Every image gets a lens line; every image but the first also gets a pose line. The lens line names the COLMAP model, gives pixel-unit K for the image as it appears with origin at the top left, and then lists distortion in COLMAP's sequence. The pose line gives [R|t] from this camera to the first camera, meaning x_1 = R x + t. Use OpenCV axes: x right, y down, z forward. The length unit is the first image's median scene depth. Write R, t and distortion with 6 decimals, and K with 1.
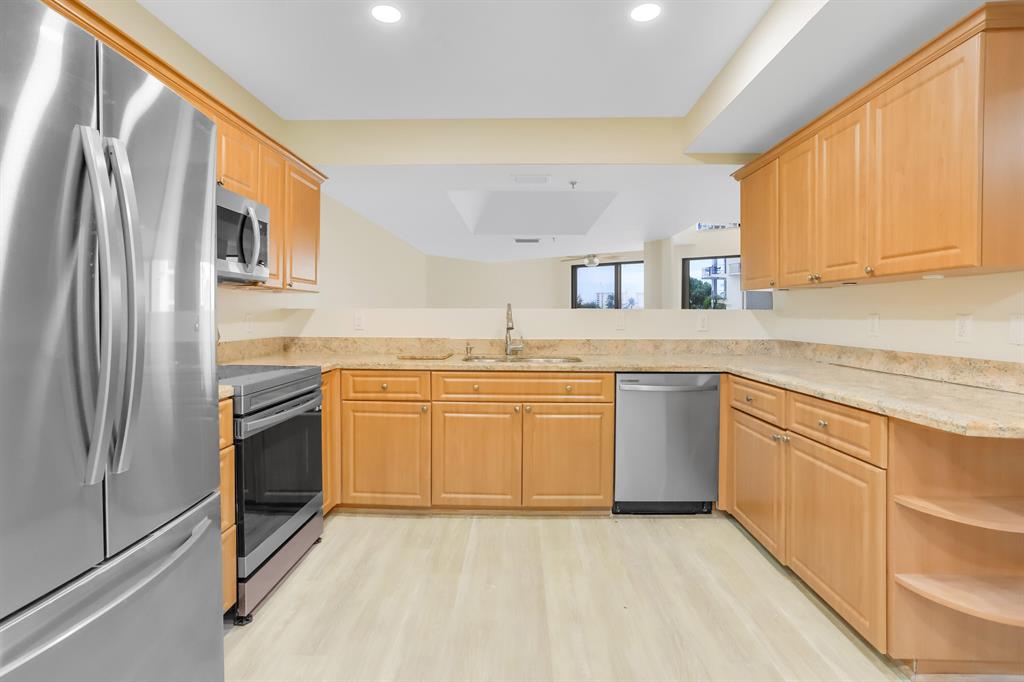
lens RADIAL K [[509.6, 0, 511.3], [0, 509.6, 320.9], [0, 0, 1]] dist [-0.072922, 0.049344]
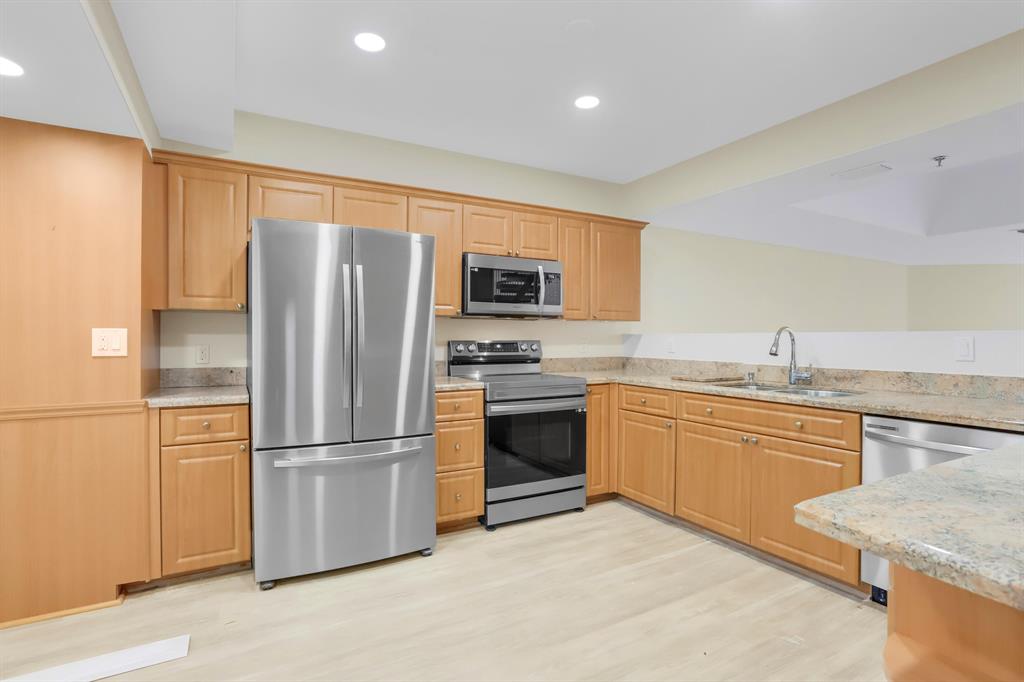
lens RADIAL K [[510.7, 0, 512.0], [0, 510.7, 341.0], [0, 0, 1]] dist [-0.075463, 0.050001]
pose [[0.496102, 0.003002, -0.868259, 0.604717], [-0.009149, 0.999957, -0.001770, -0.003414], [0.868216, 0.008822, 0.496108, 0.156372]]
